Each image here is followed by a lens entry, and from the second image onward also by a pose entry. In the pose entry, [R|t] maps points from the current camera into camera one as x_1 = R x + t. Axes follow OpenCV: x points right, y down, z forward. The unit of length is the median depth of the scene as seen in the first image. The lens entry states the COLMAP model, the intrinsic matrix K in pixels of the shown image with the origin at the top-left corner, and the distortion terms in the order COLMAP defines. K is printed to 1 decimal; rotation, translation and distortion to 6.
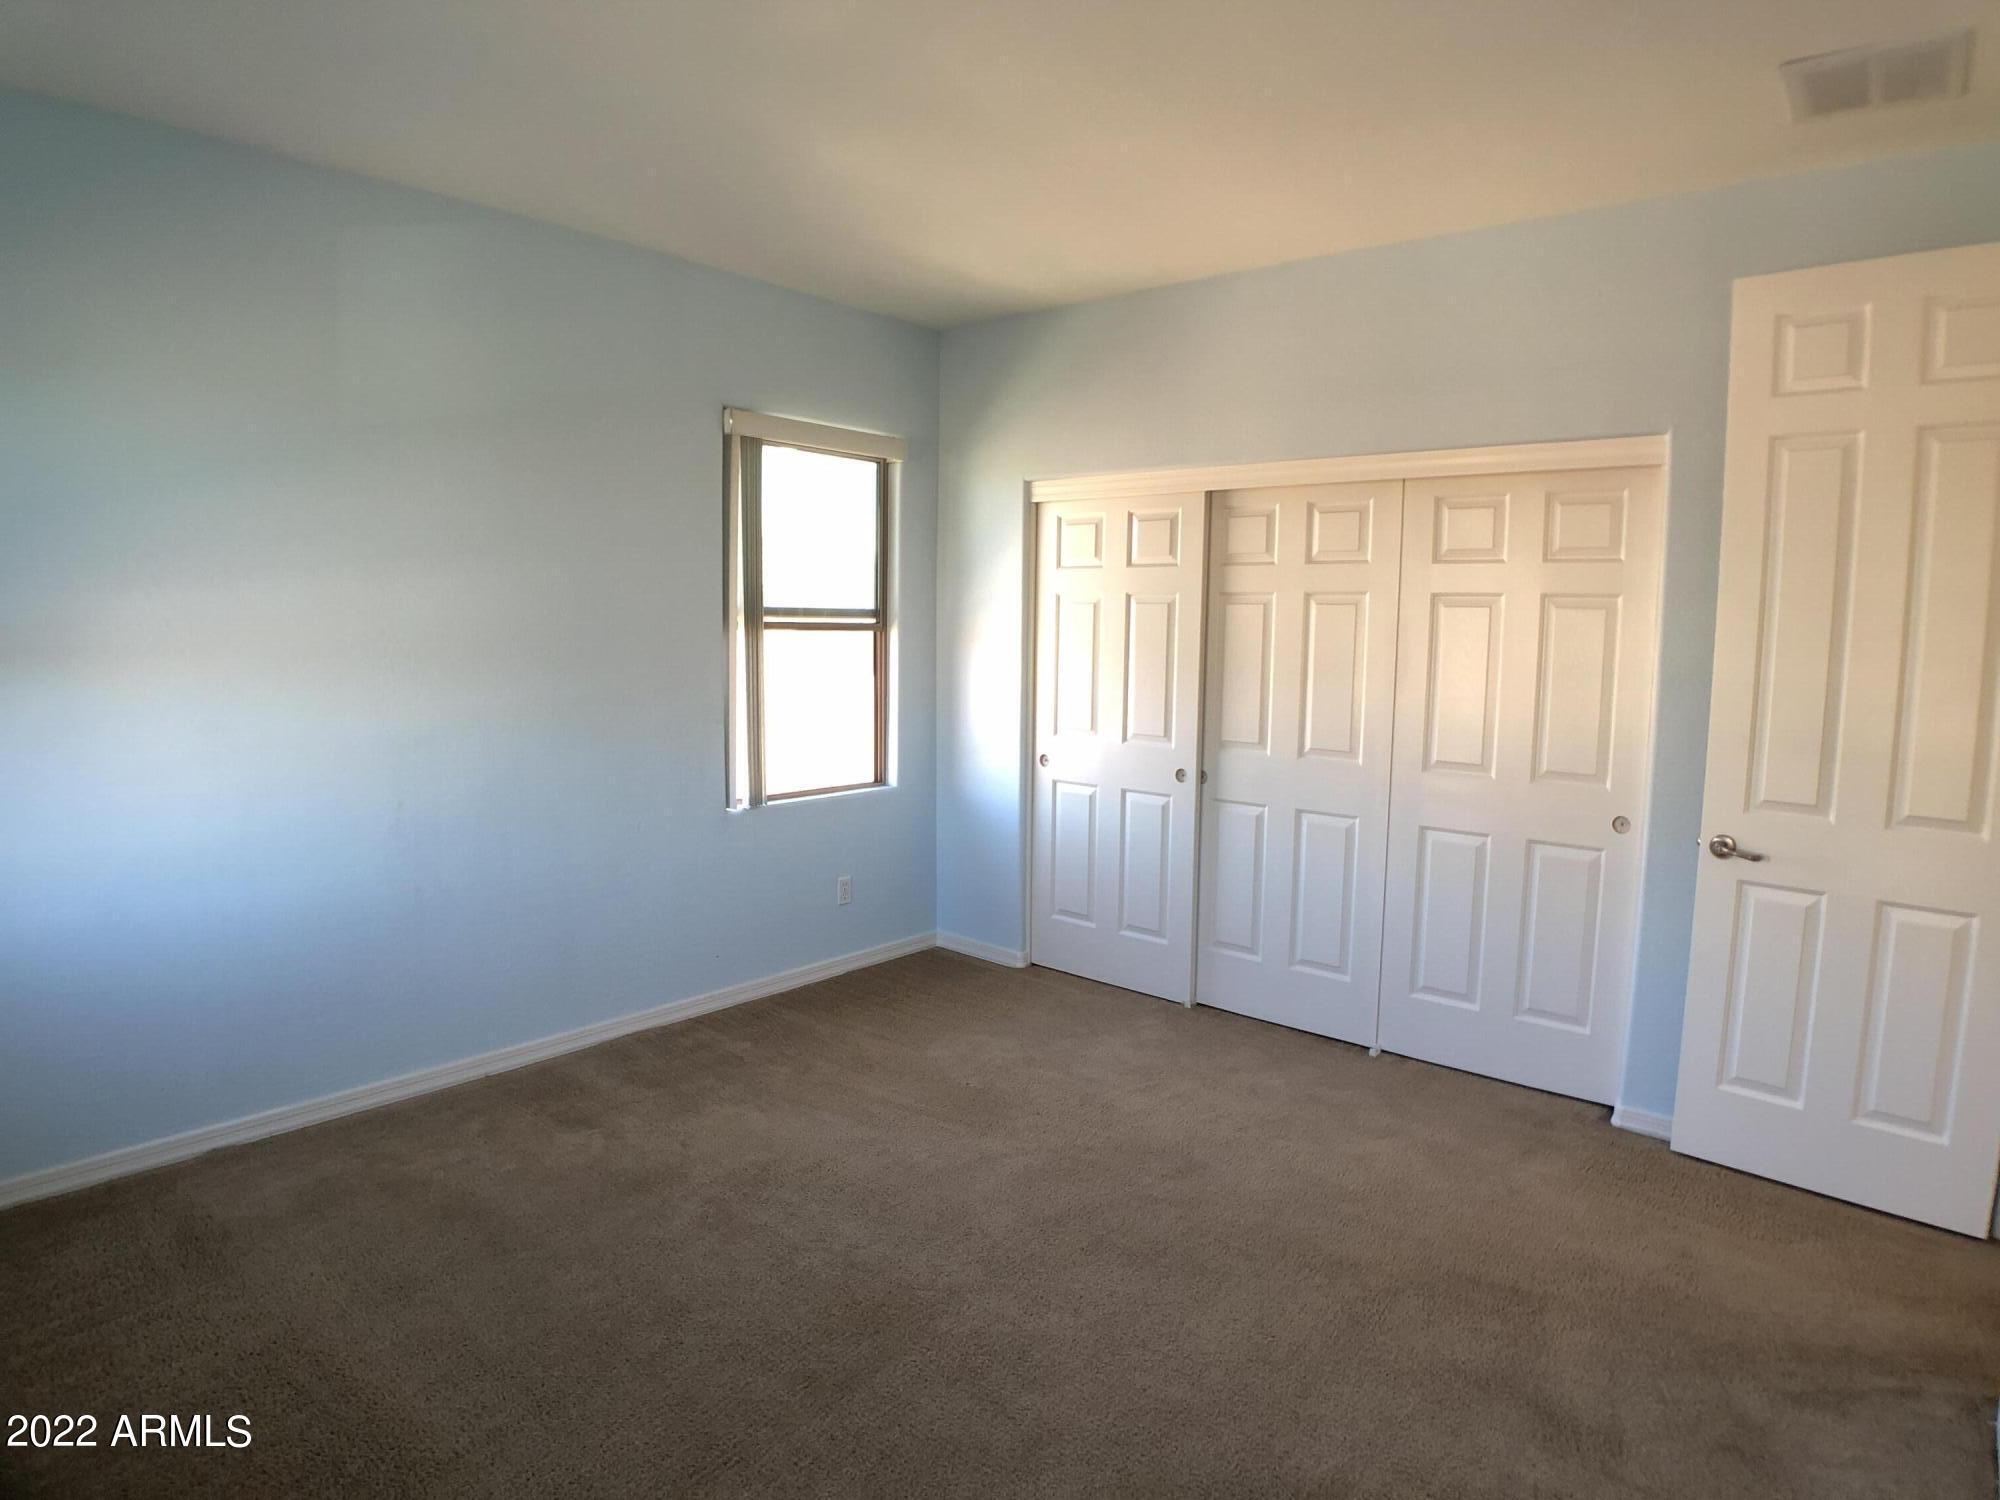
lens RADIAL K [[1148.4, 0, 975.1], [0, 1148.4, 746.3], [0, 0, 1]] dist [-0.092130, 0.000681]
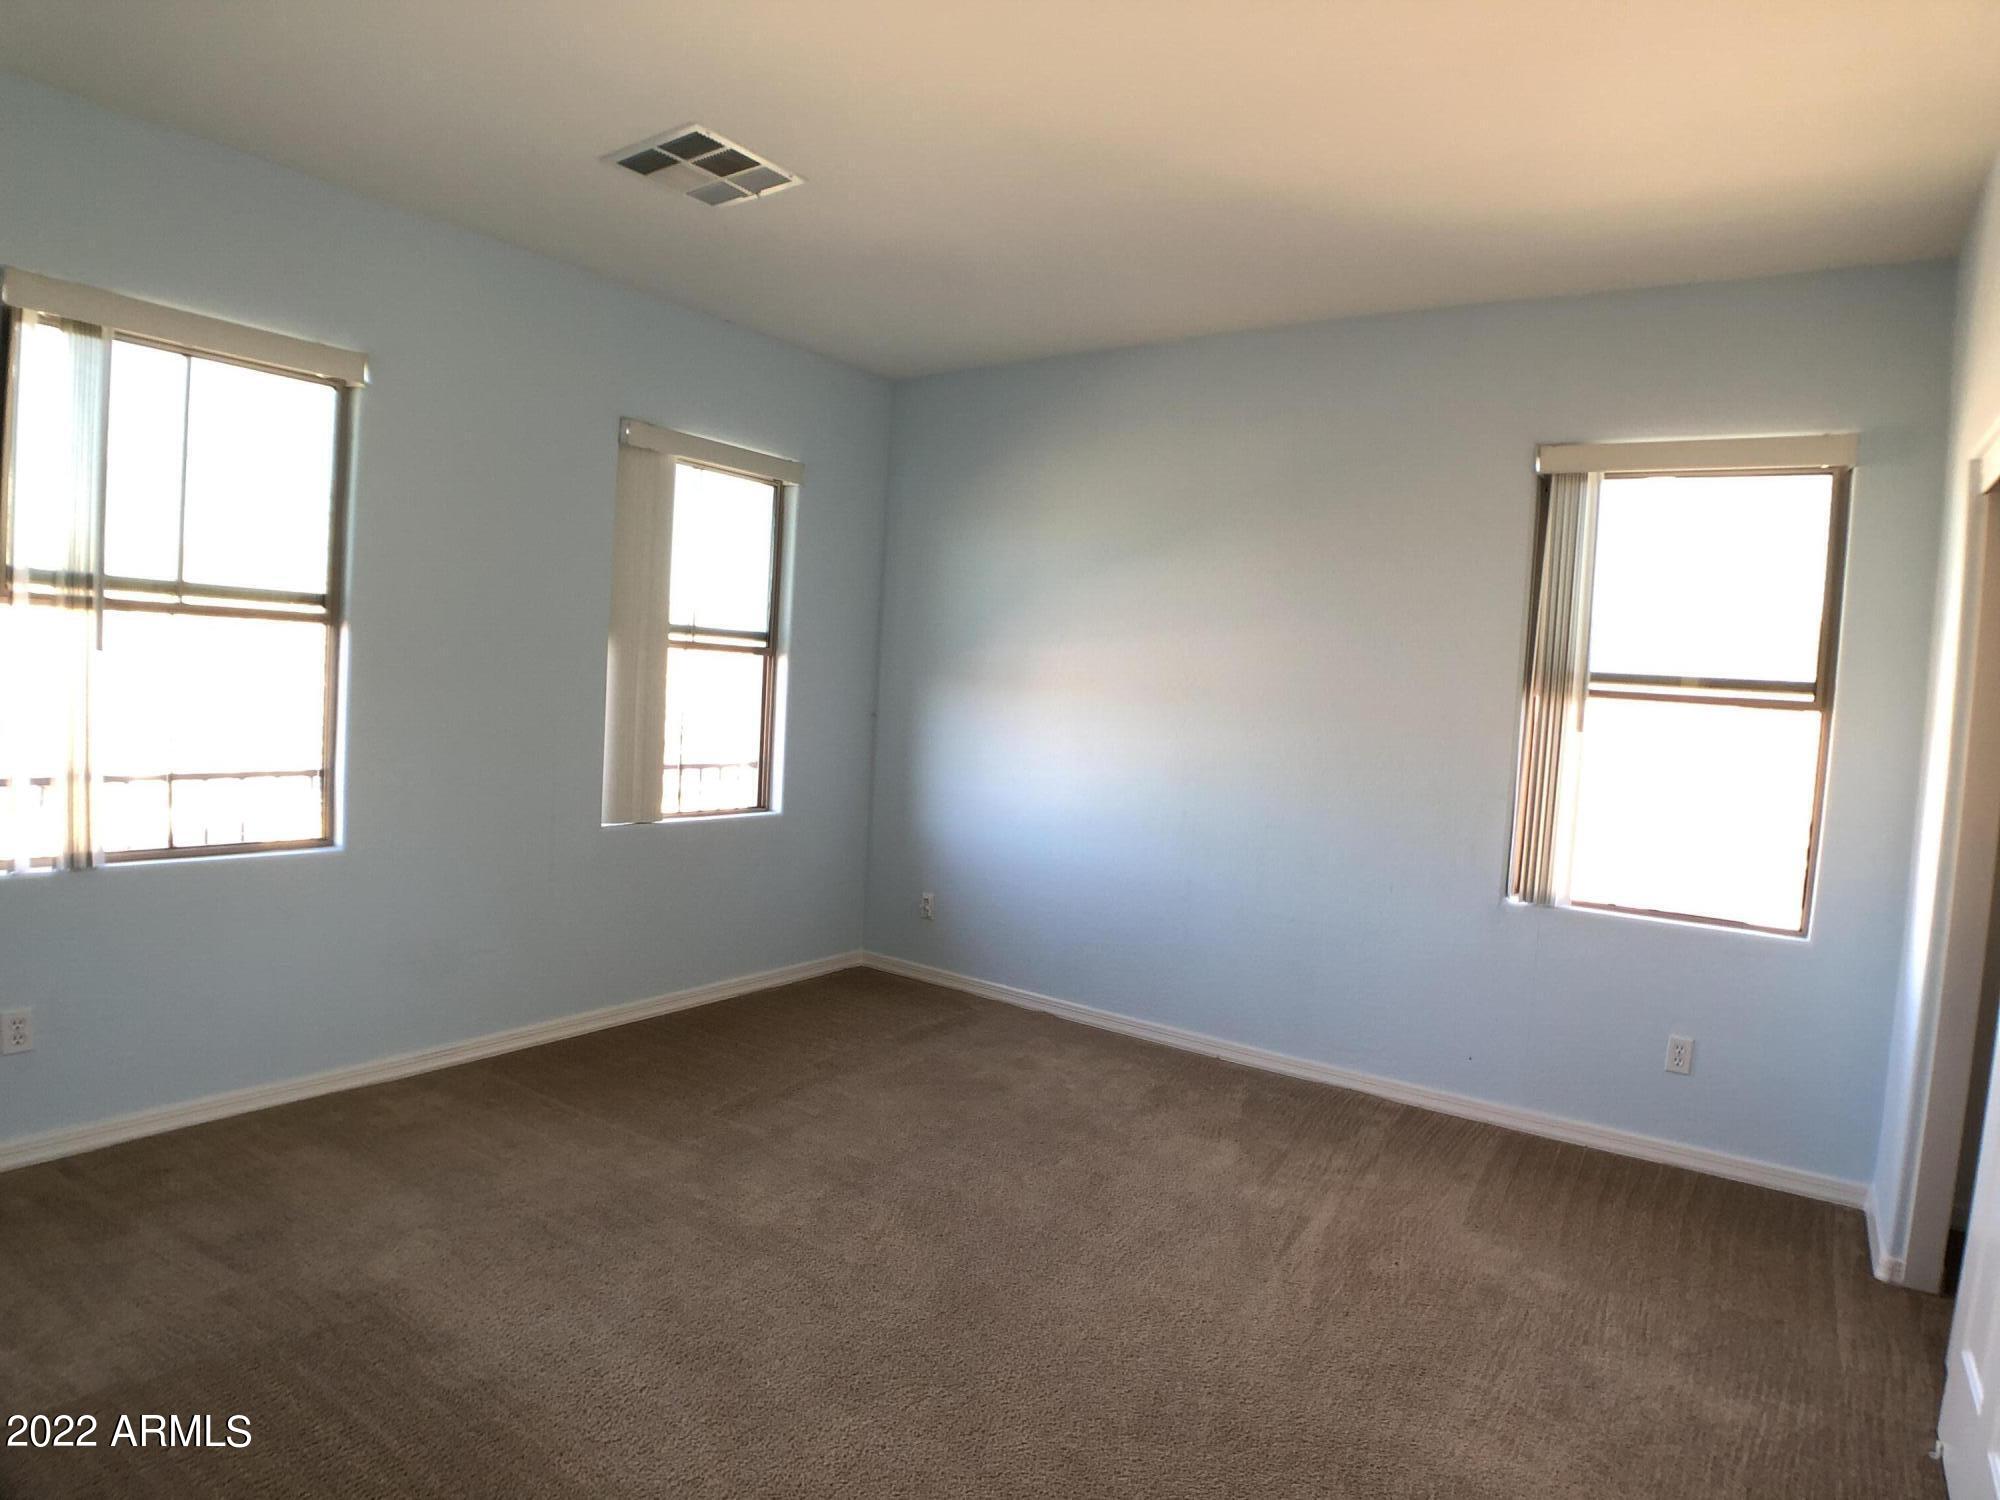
lens RADIAL K [[1148.4, 0, 975.1], [0, 1148.4, 746.3], [0, 0, 1]] dist [-0.092130, 0.000681]
pose [[0.079966, 0.062367, -0.994845, 0.699371], [-0.155075, 0.986667, 0.049389, -0.046405], [0.984661, 0.150326, 0.088571, 0.588636]]
